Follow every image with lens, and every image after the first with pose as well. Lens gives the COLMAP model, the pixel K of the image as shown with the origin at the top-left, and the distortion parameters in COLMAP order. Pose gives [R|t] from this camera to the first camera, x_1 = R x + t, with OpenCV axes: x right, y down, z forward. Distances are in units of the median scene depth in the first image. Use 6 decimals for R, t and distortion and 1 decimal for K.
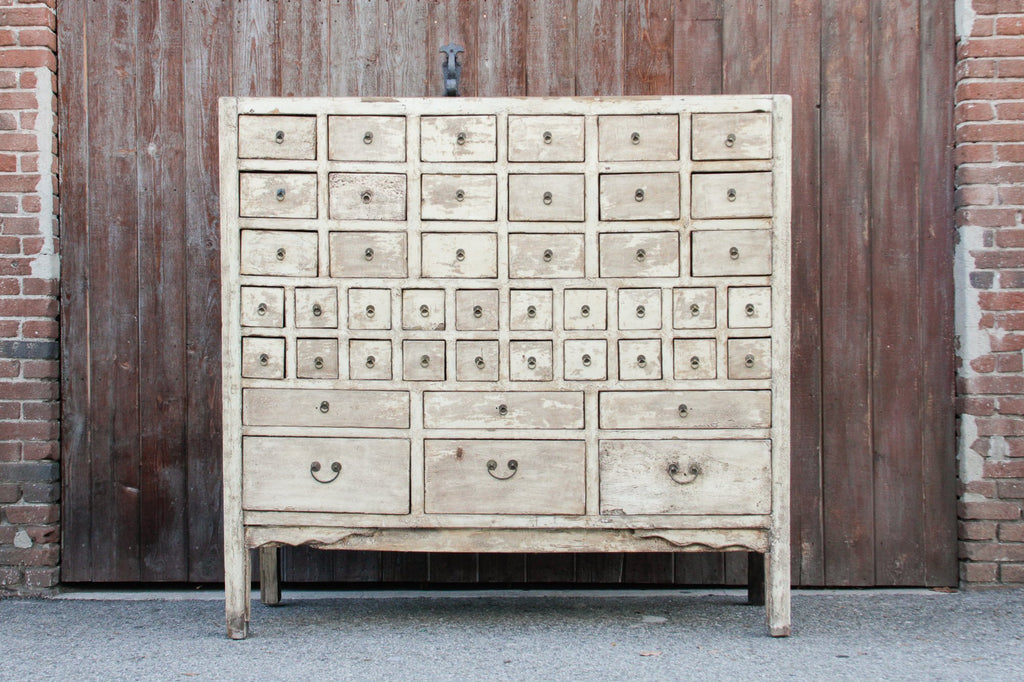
lens RADIAL K [[1617.7, 0, 467.8], [0, 1617.7, 377.5], [0, 0, 1]] dist [0.047155, 0.000000]
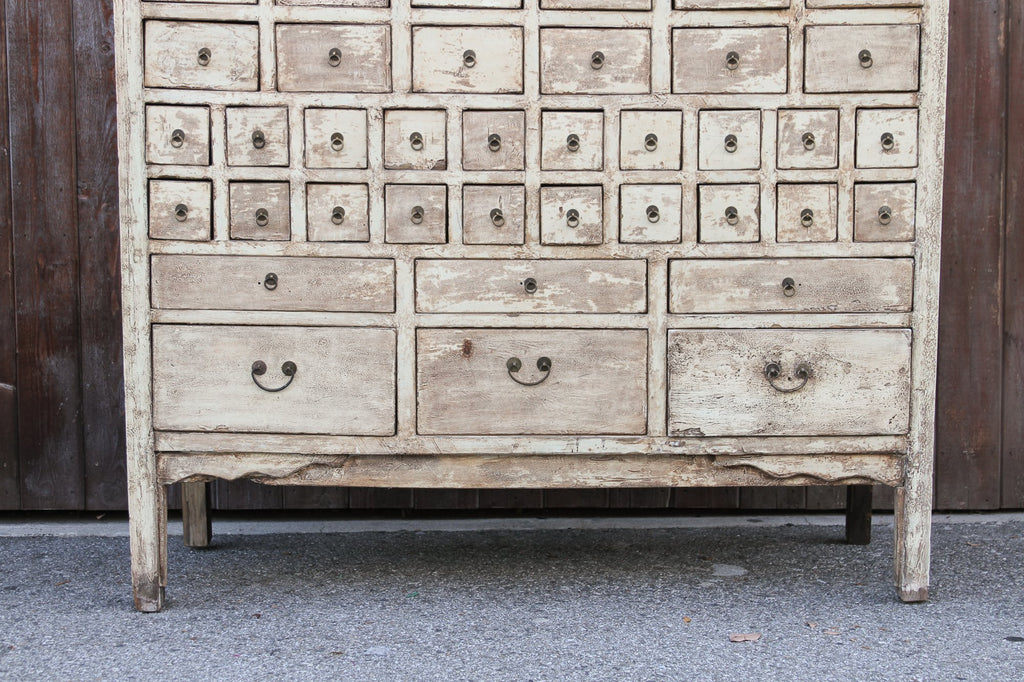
lens RADIAL K [[1617.7, 0, 493.1], [0, 1617.7, 333.5], [0, 0, 1]] dist [0.047155, 0.000000]
pose [[0.998577, -0.002628, 0.053261, -0.031108], [-0.001327, 0.997252, 0.074071, -0.010939], [-0.053309, -0.074036, 0.995830, 0.308787]]
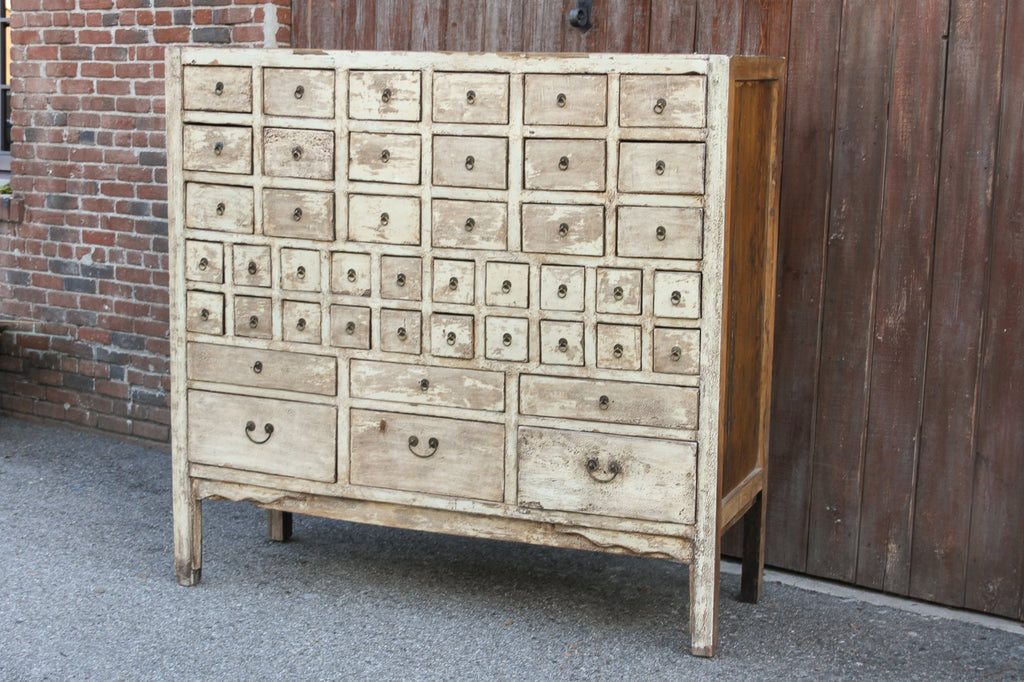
lens RADIAL K [[1617.7, 0, 524.3], [0, 1617.7, 325.8], [0, 0, 1]] dist [0.047155, 0.000000]
pose [[0.944350, 0.067520, -0.321939, 0.377927], [-0.036293, 0.994118, 0.102037, -0.112608], [0.326935, -0.084675, 0.941246, 0.132932]]
